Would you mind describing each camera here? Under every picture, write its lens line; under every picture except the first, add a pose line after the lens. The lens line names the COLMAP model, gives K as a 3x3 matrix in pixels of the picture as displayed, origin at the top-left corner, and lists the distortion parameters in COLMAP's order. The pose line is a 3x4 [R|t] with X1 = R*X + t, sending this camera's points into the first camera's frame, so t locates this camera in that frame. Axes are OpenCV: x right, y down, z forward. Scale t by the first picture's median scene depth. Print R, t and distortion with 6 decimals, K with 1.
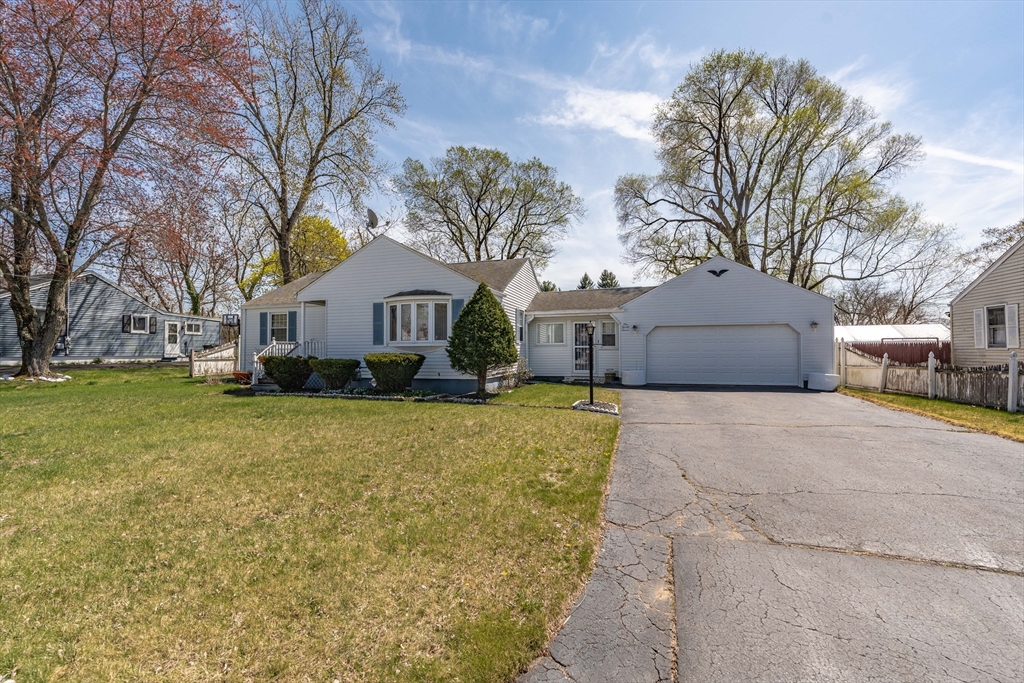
lens RADIAL K [[419.6, 0, 507.1], [0, 419.6, 350.2], [0, 0, 1]] dist [0.000505, 0.000271]
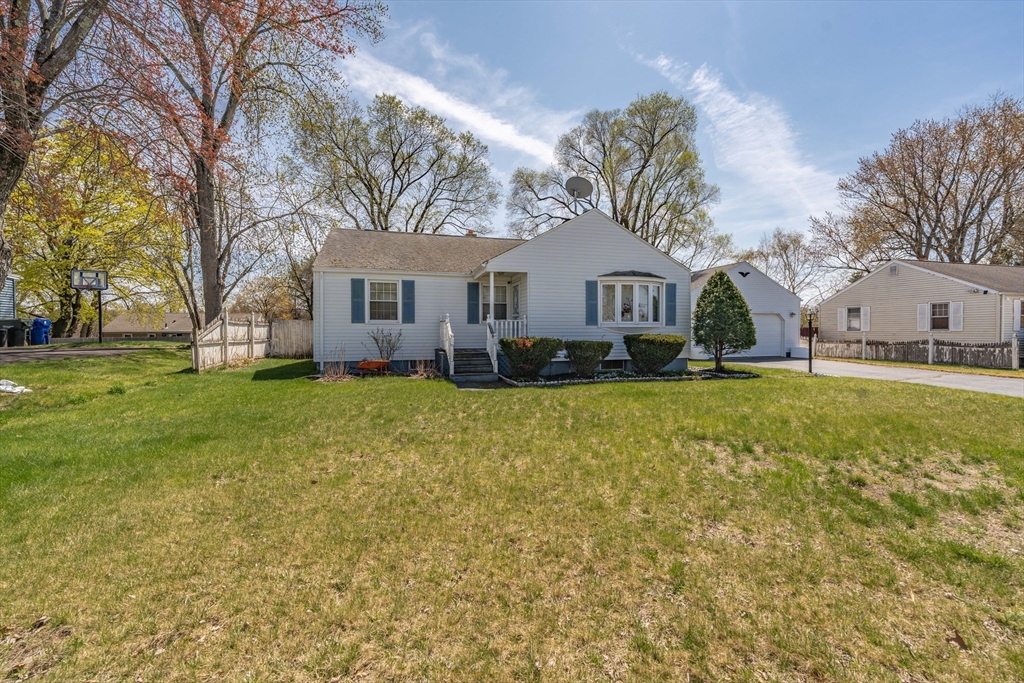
lens RADIAL K [[417.6, 0, 506.7], [0, 417.6, 340.6], [0, 0, 1]] dist [-0.001183, 0.000298]
pose [[0.840044, -0.009806, 0.542429, -0.357838], [-0.004152, 0.999691, 0.024503, -0.000281], [-0.542502, -0.022836, 0.839744, 0.115407]]
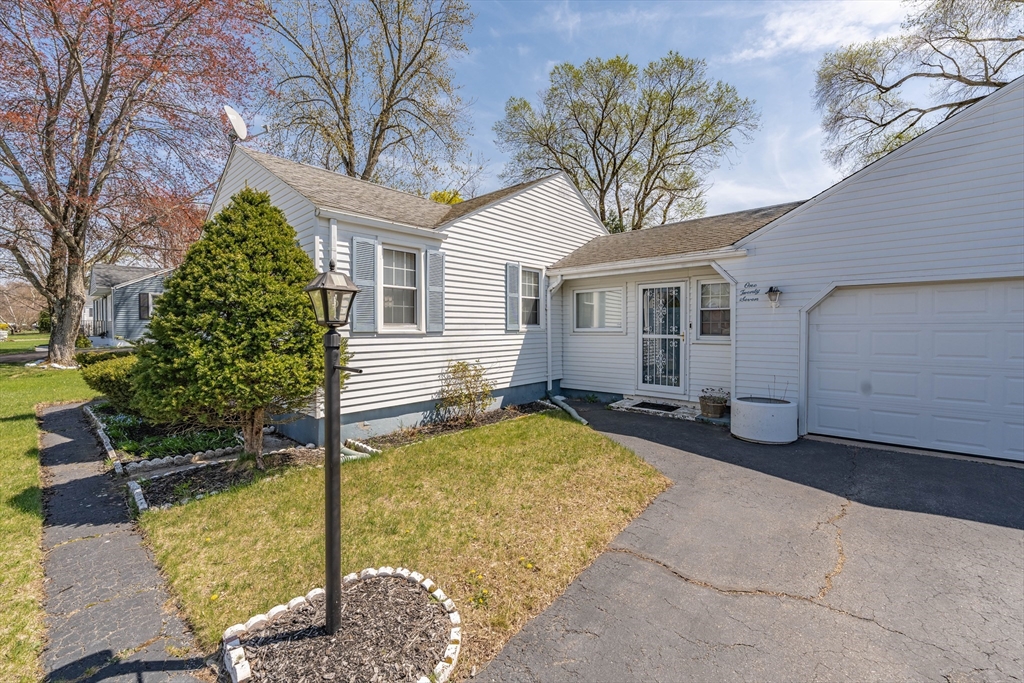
lens RADIAL K [[409.1, 0, 502.9], [0, 409.1, 325.8], [0, 0, 1]] dist [-0.009194, -0.000065]
pose [[0.904298, 0.002360, -0.426895, 0.096118], [0.000480, 0.999978, 0.006546, -0.012737], [0.426901, -0.006125, 0.904278, 0.250932]]
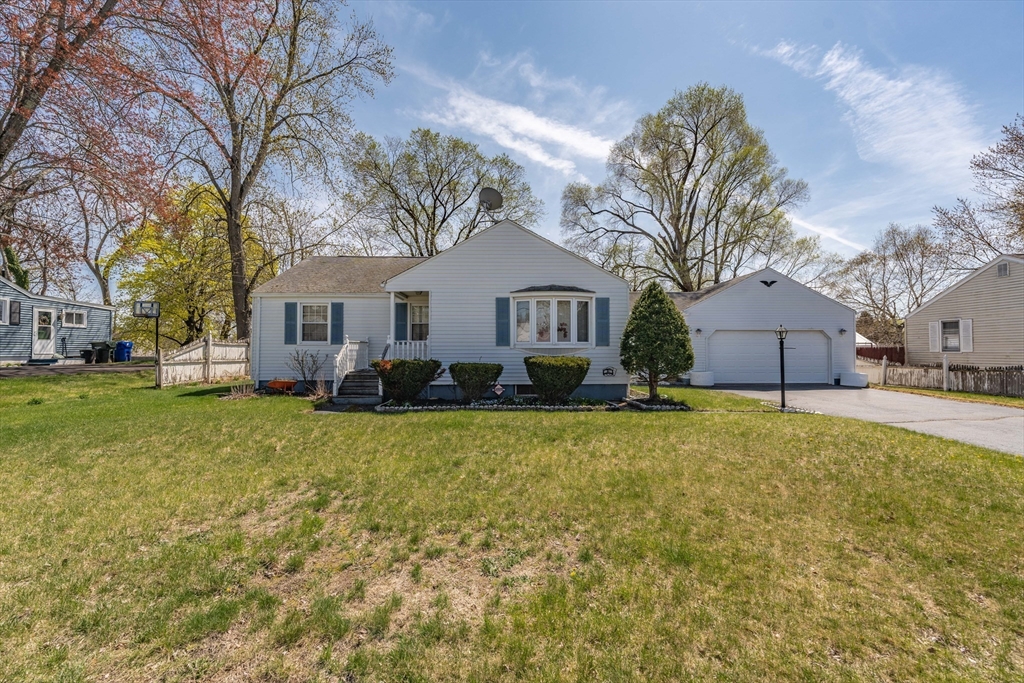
lens RADIAL K [[416.6, 0, 506.8], [0, 416.6, 346.6], [0, 0, 1]] dist [-0.000633, 0.000178]
pose [[0.950497, 0.006273, 0.310672, -0.207158], [-0.004574, 0.999970, -0.006196, -0.002426], [-0.310701, 0.004468, 0.950497, 0.066647]]
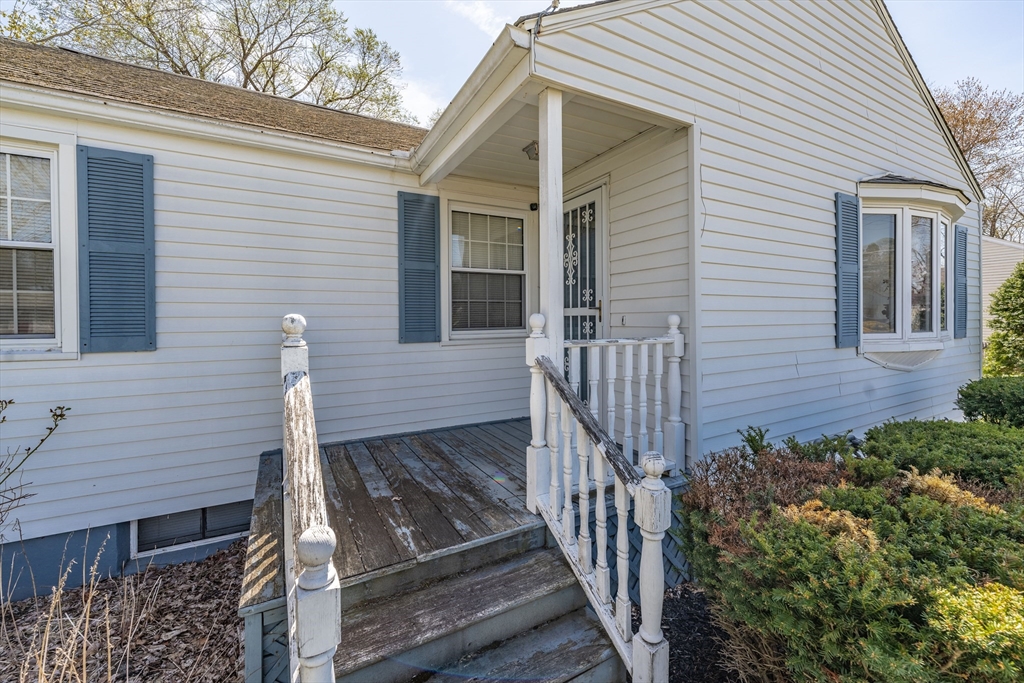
lens RADIAL K [[427.1, 0, 508.2], [0, 427.1, 320.4], [0, 0, 1]] dist [-0.000246, -0.000069]
pose [[0.690835, -0.002986, 0.723006, -0.242432], [0.000811, 0.999994, 0.003356, -0.011920], [-0.723012, -0.001732, 0.690833, 0.354890]]
